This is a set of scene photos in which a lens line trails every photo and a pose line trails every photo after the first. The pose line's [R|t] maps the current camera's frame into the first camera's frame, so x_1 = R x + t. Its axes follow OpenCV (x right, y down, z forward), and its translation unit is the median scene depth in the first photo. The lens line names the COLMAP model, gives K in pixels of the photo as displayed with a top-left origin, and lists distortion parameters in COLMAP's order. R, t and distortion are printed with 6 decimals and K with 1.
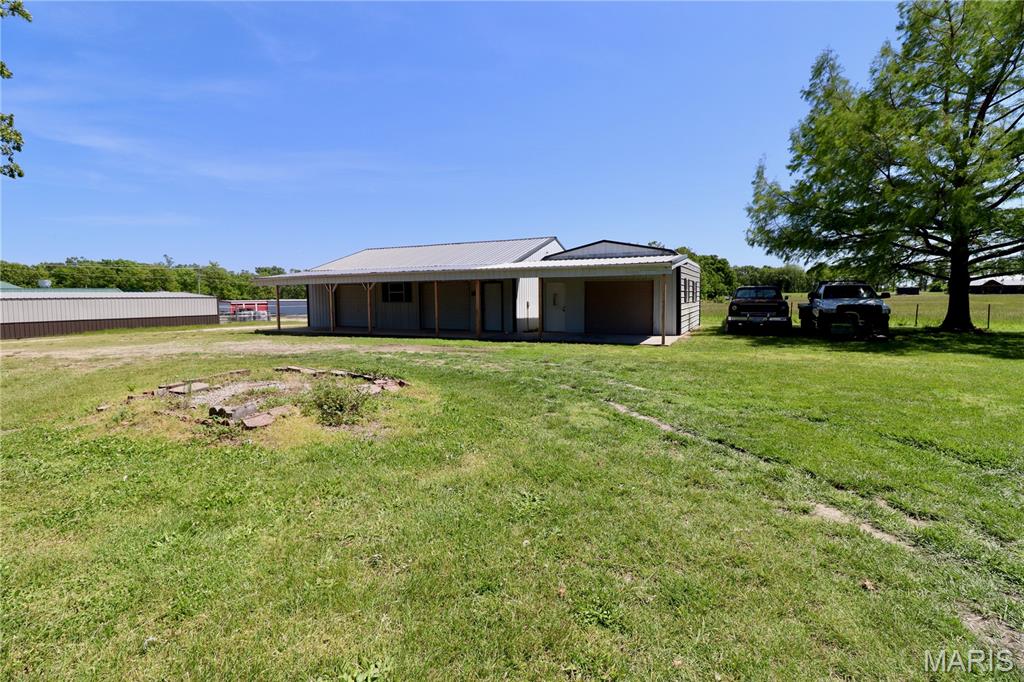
lens RADIAL K [[478.0, 0, 512.8], [0, 478.0, 326.6], [0, 0, 1]] dist [-0.001678, -0.013565]
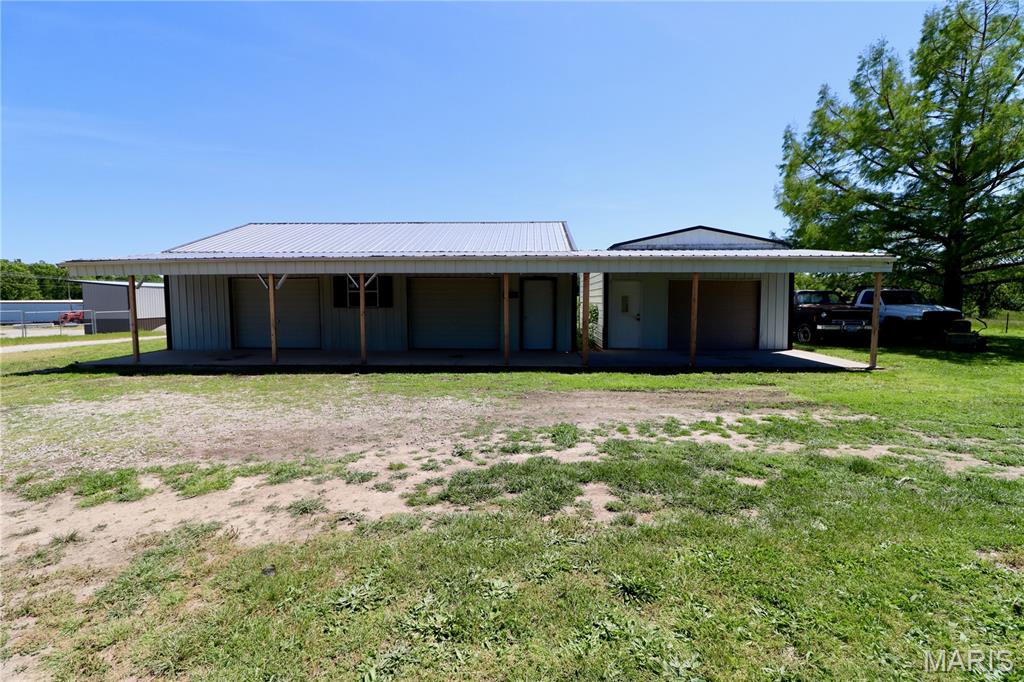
lens RADIAL K [[478.0, 0, 512.8], [0, 478.0, 326.6], [0, 0, 1]] dist [-0.001678, -0.013565]
pose [[0.919041, -0.017081, 0.393793, -0.350184], [0.016706, 0.999851, 0.004379, -0.029058], [-0.393809, 0.002554, 0.919189, 0.400528]]
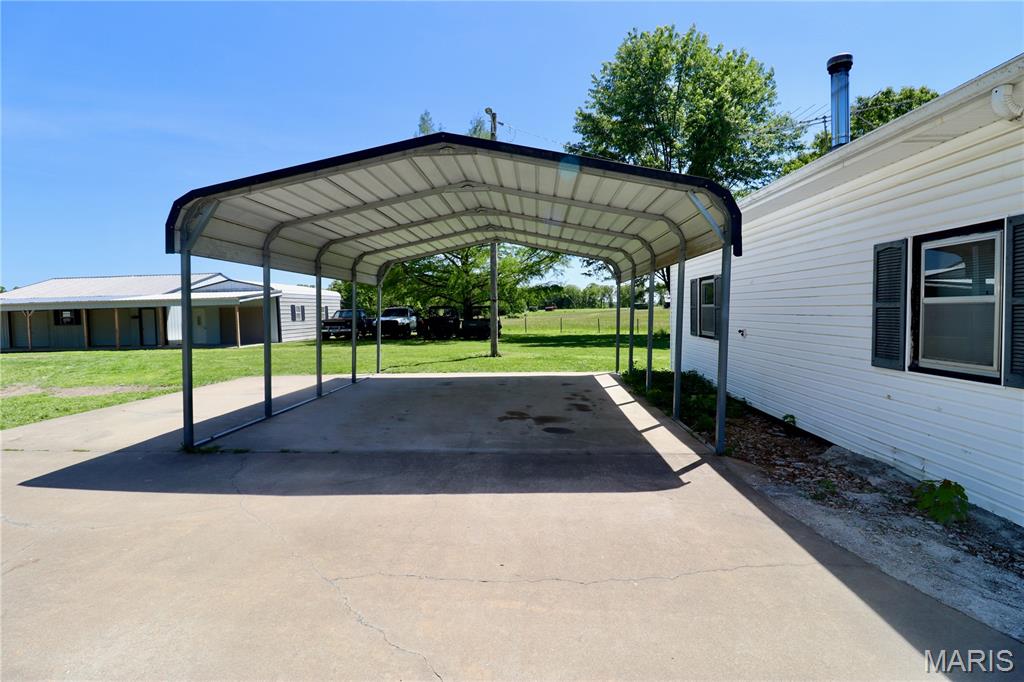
lens RADIAL K [[478.0, 0, 512.8], [0, 478.0, 326.6], [0, 0, 1]] dist [-0.001678, -0.013565]
pose [[0.931820, -0.023696, 0.362146, 0.435883], [0.037444, 0.998818, -0.030989, 0.036861], [-0.360984, 0.042436, 0.931606, -0.617390]]
